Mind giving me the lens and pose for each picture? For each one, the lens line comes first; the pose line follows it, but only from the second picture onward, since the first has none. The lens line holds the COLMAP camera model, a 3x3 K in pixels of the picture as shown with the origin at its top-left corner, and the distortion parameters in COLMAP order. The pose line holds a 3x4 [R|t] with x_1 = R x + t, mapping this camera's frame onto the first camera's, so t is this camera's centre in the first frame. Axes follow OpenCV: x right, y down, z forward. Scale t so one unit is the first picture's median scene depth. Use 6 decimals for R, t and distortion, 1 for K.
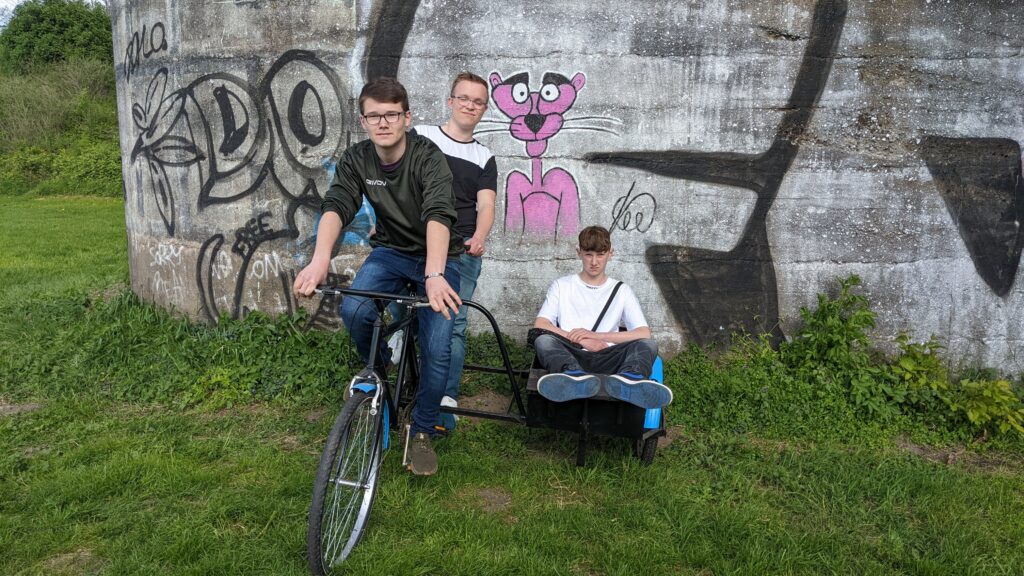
lens RADIAL K [[819.5, 0, 513.8], [0, 819.5, 288.0], [0, 0, 1]] dist [0.075530, -0.111021]
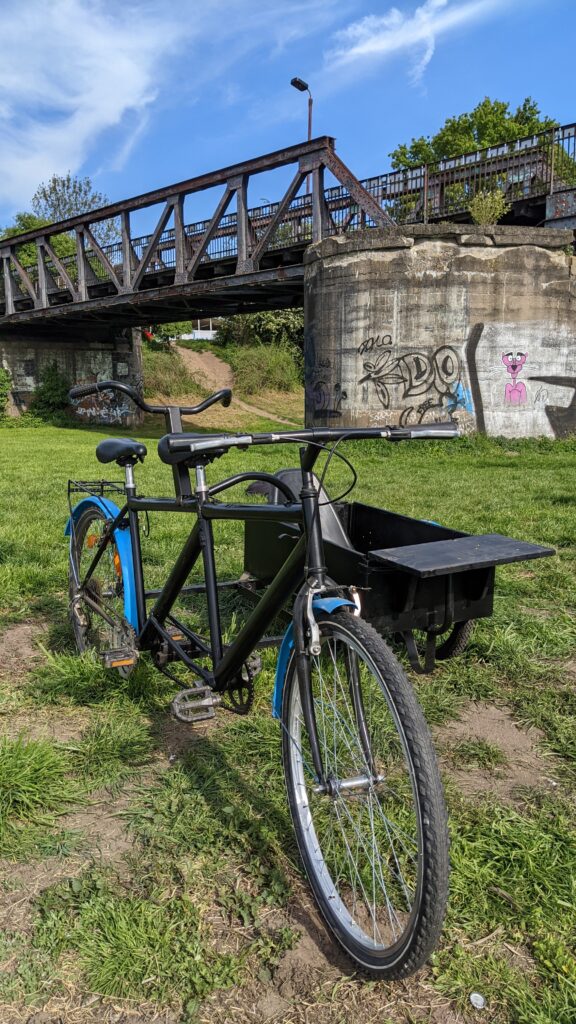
lens RADIAL K [[819.5, 0, 287.6], [0, 819.5, 512.1], [0, 0, 1]] dist [0.075530, -0.111021]
pose [[0.954606, -0.056514, 0.292461, -1.739533], [0.062585, 0.997974, -0.011438, 0.330903], [-0.291222, 0.029223, 0.956209, -1.742938]]
